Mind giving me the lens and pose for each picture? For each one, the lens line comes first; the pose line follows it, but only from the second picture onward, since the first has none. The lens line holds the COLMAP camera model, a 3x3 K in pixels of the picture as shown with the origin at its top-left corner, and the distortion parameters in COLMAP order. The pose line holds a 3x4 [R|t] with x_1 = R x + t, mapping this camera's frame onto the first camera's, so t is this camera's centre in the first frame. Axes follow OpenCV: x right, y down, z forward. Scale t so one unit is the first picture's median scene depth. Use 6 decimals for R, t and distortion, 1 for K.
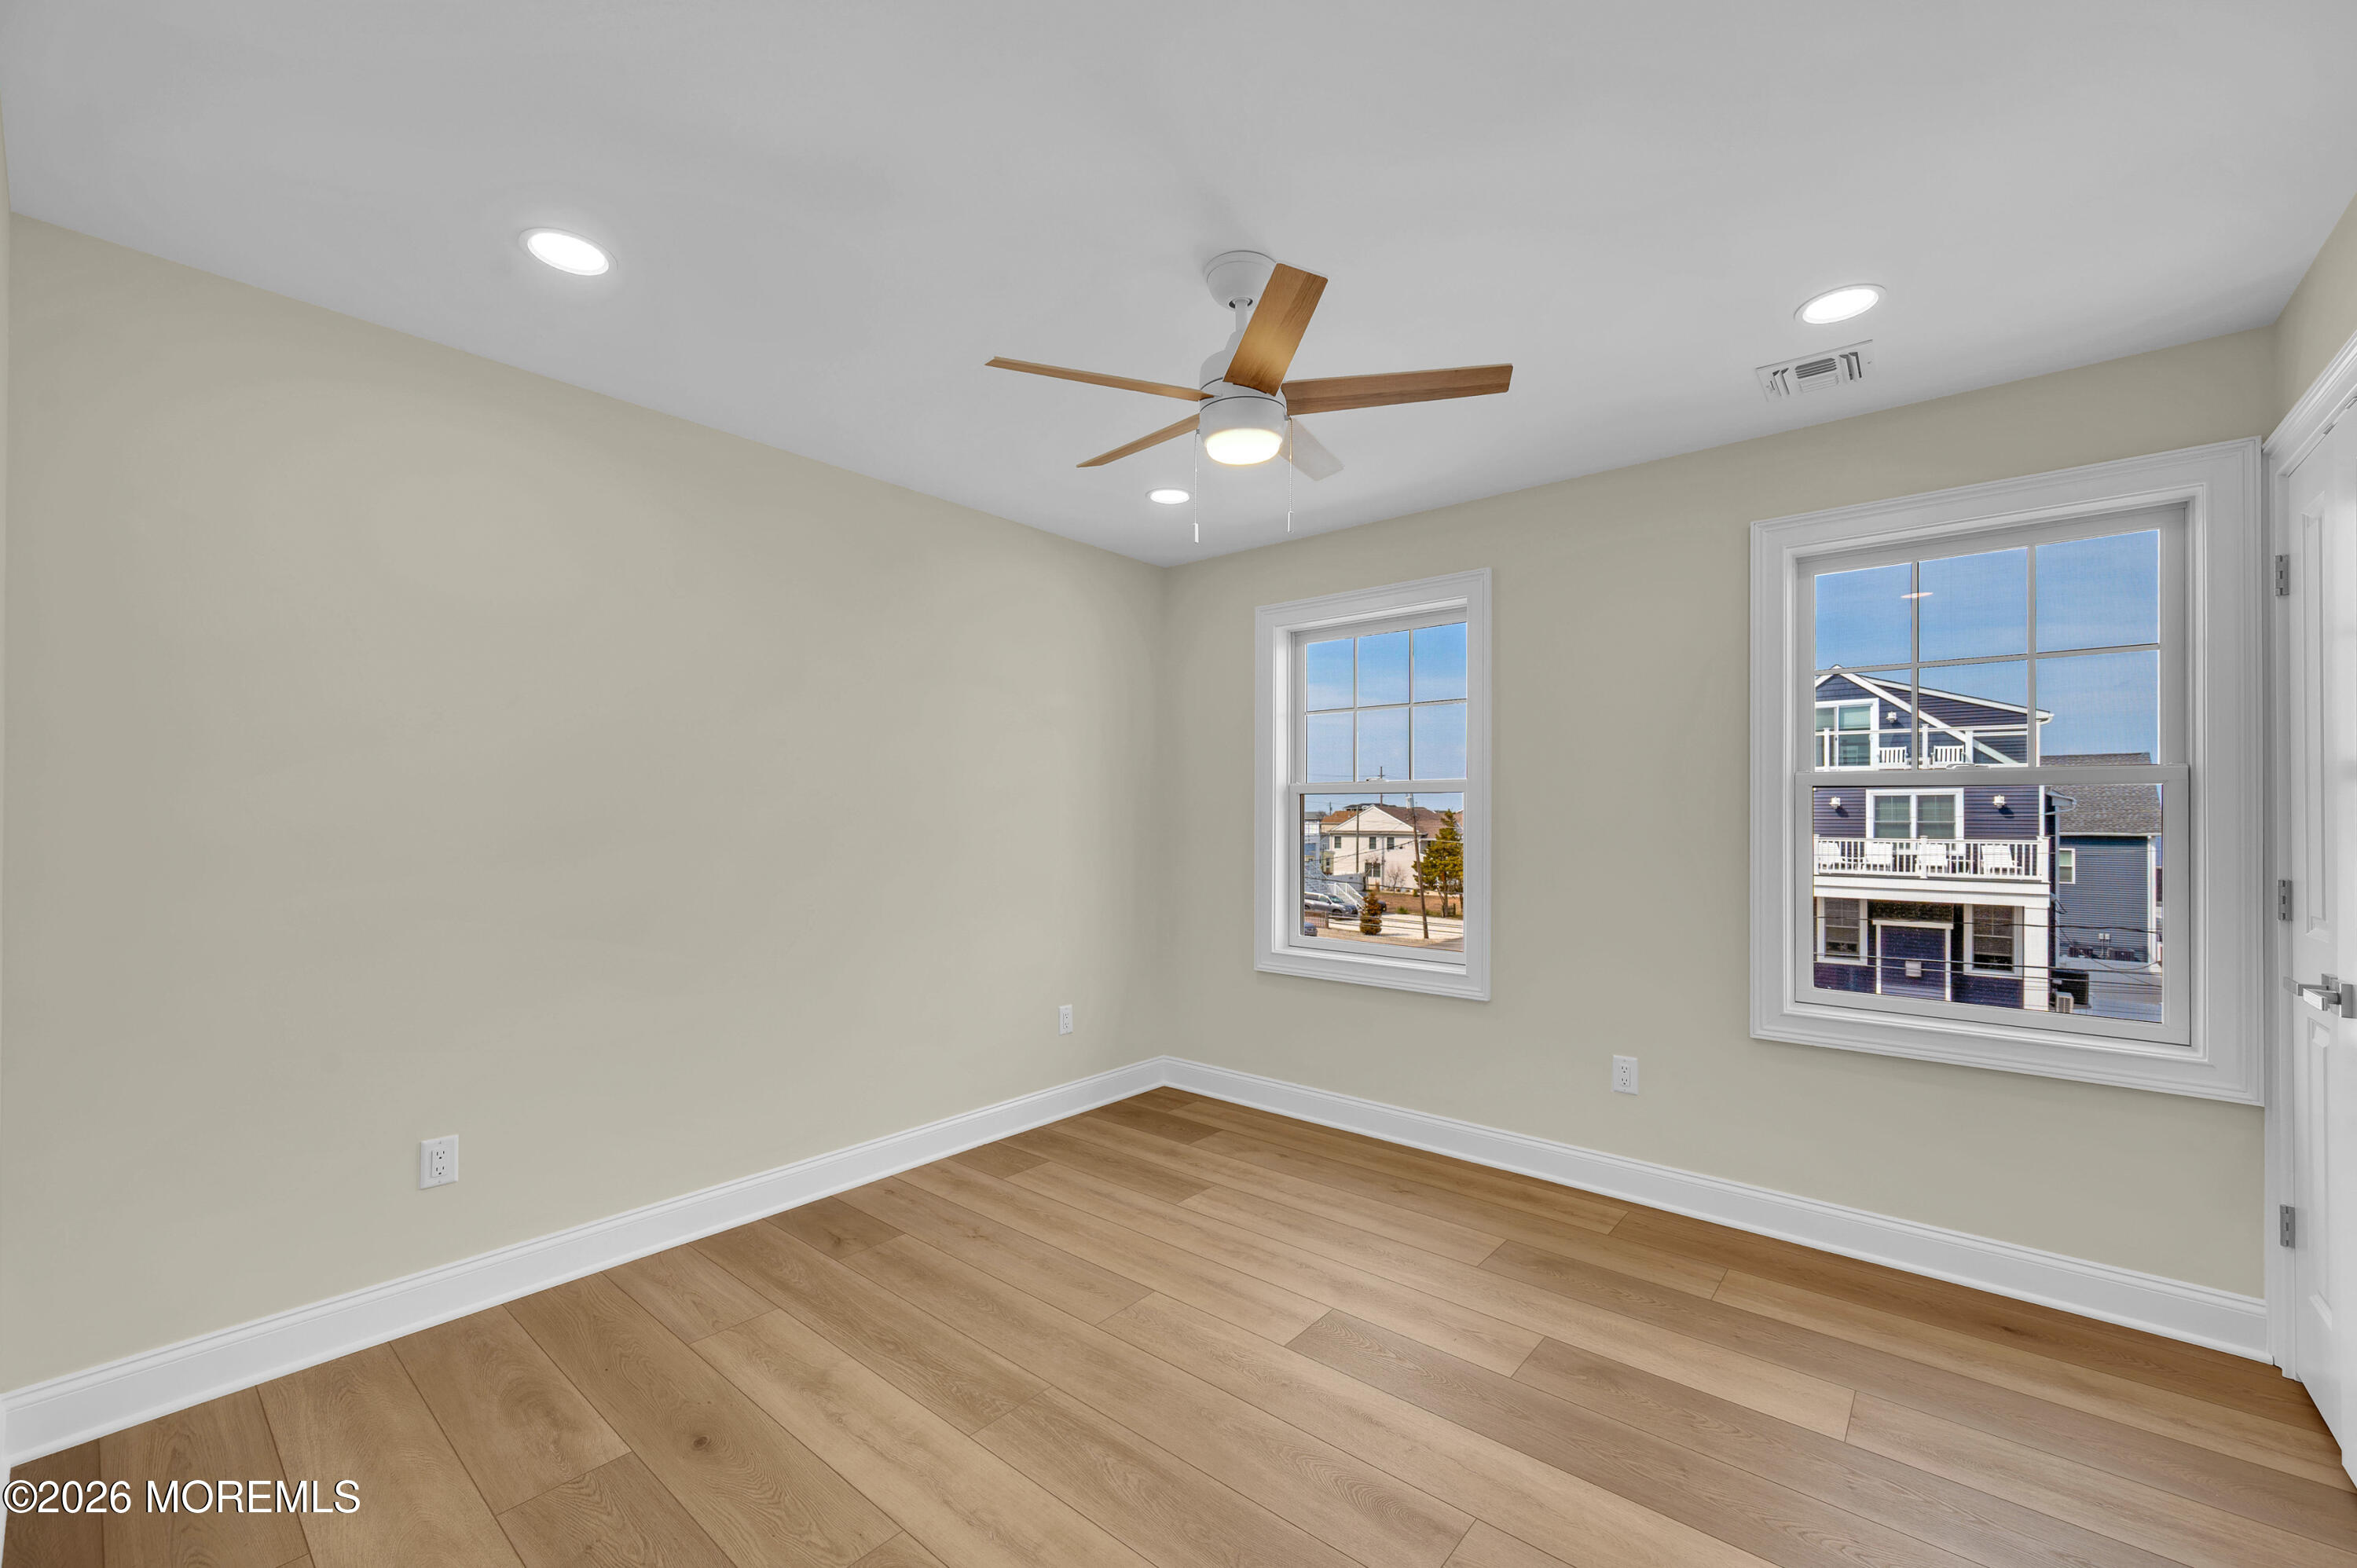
lens RADIAL K [[929.4, 0, 1222.7], [0, 929.4, 815.9], [0, 0, 1]] dist [-0.001780, 0.000029]
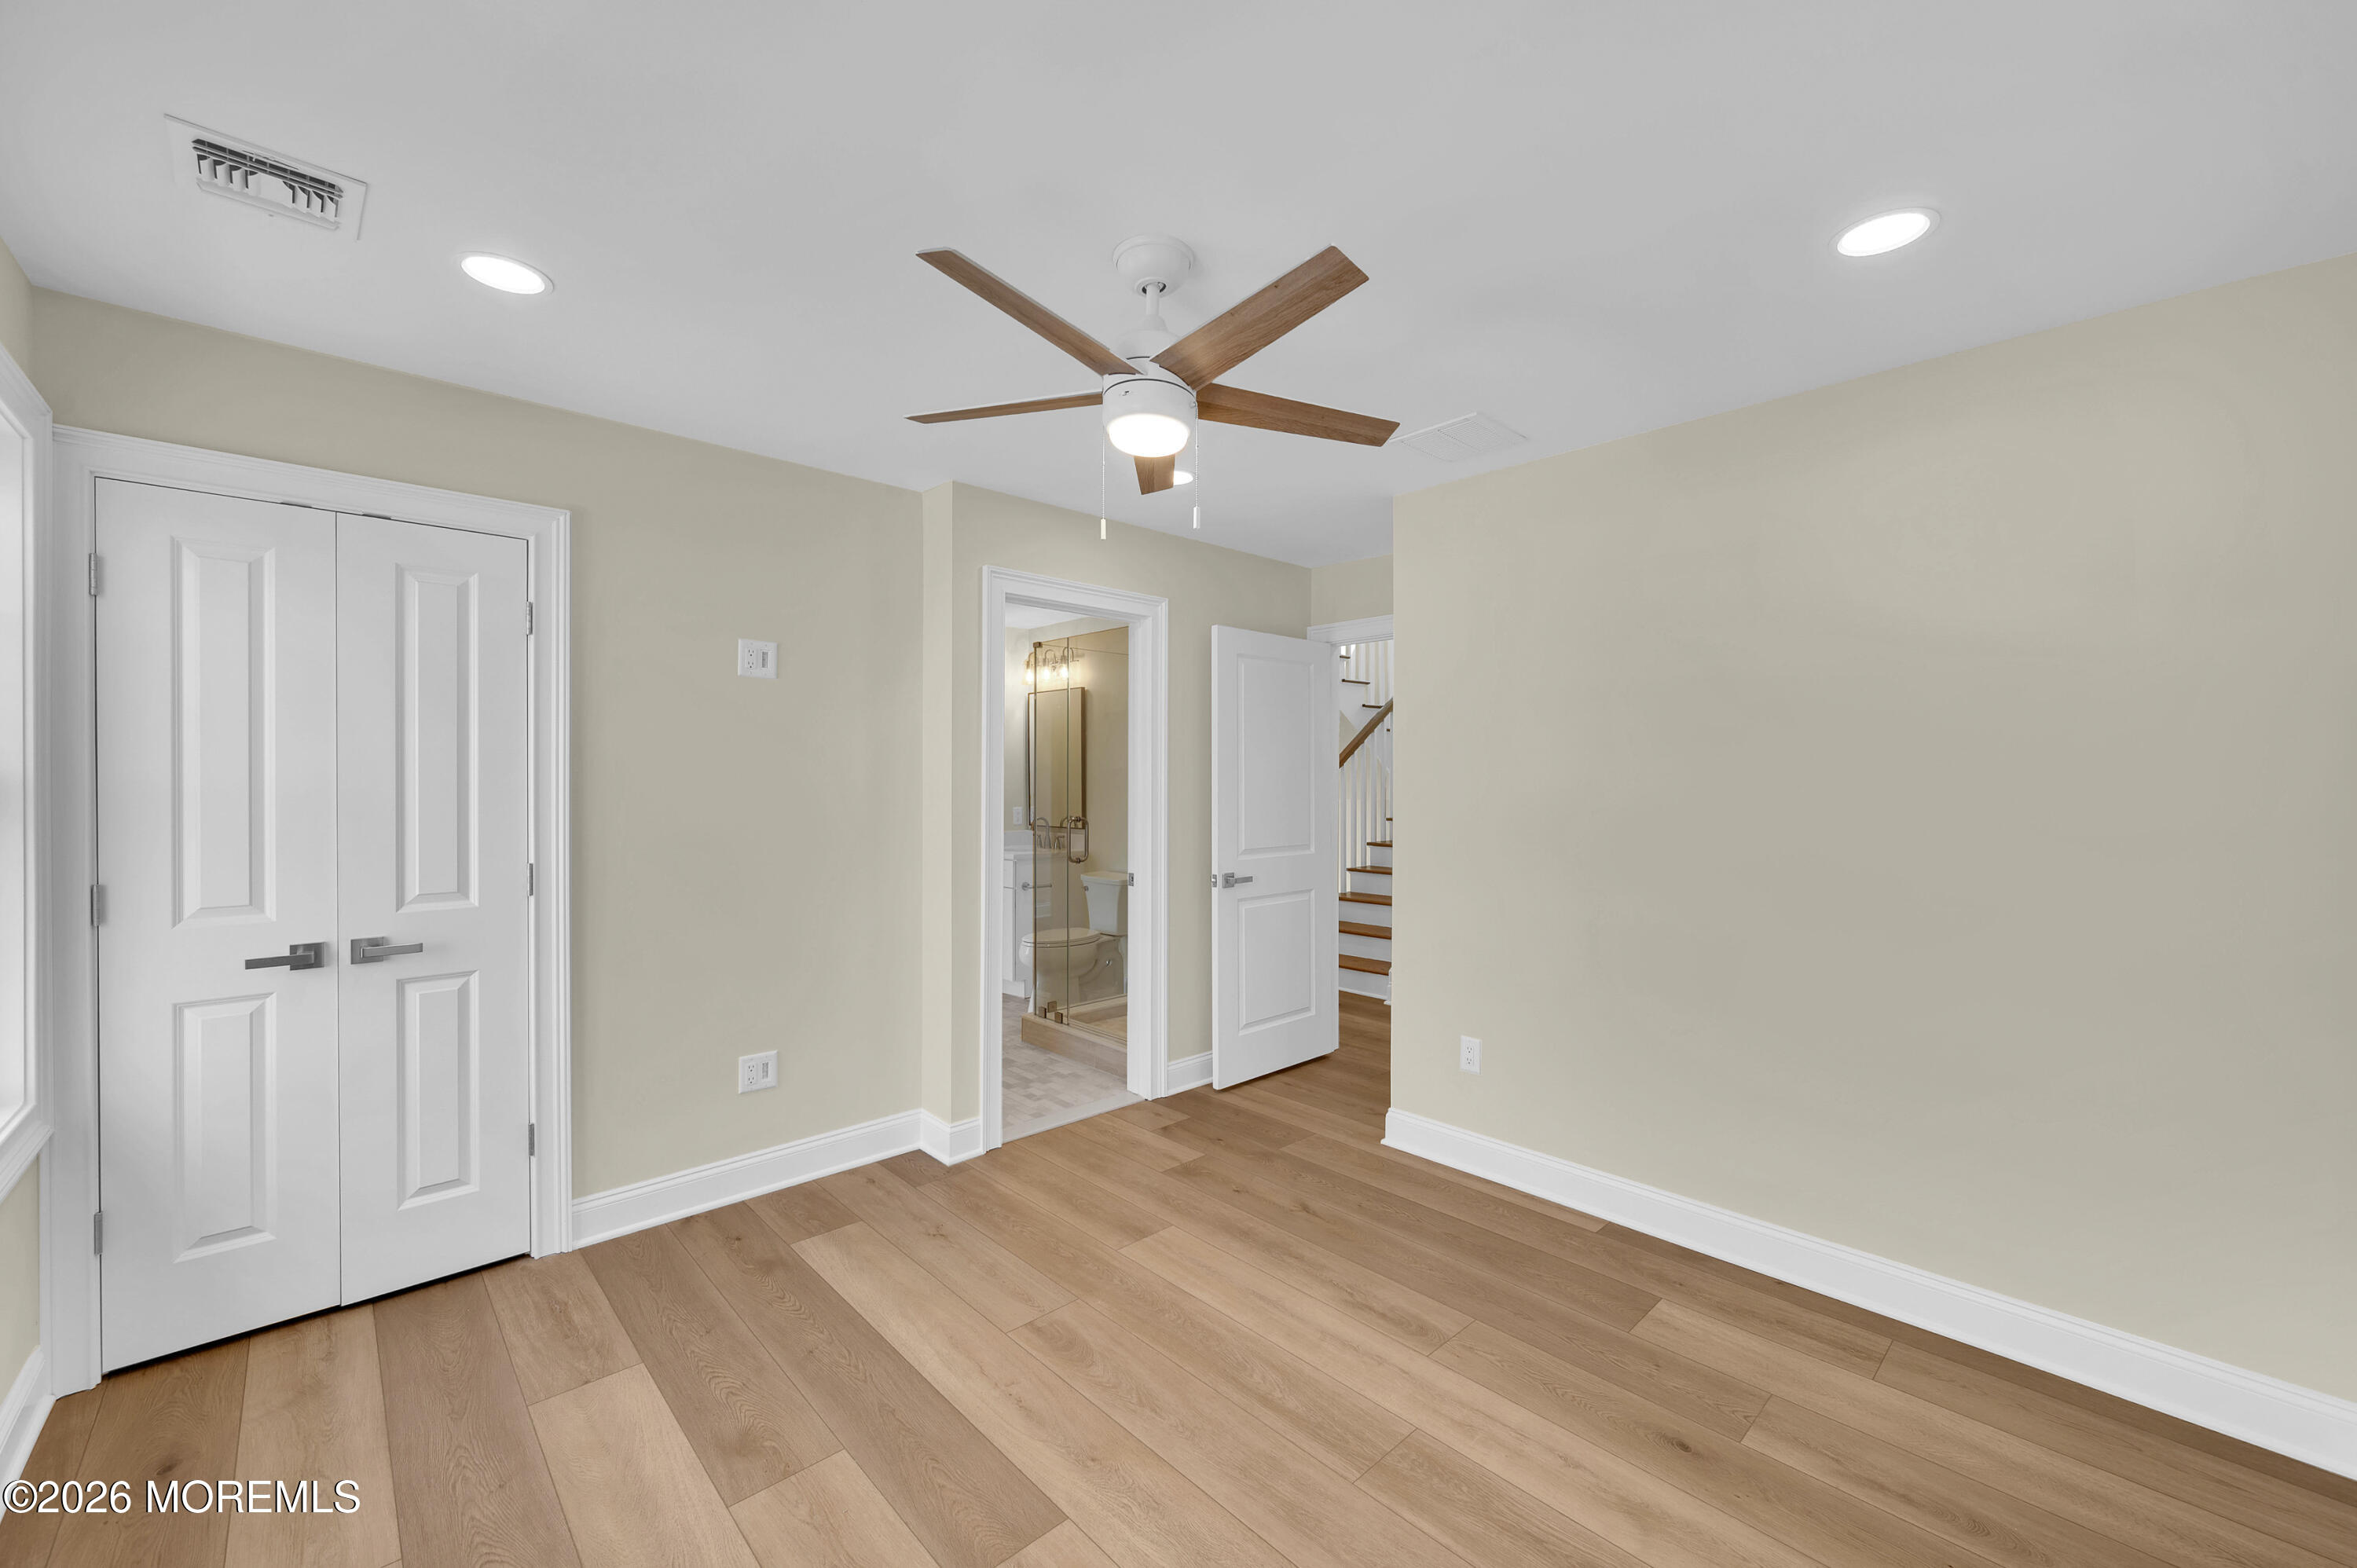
lens RADIAL K [[929.4, 0, 1184.2], [0, 929.4, 784.5], [0, 0, 1]] dist [-0.001780, 0.000029]
pose [[-0.988324, -0.005336, 0.152274, -0.168999], [-0.005362, 0.999986, 0.000238, -0.048043], [-0.152273, -0.000581, -0.988338, 2.047338]]
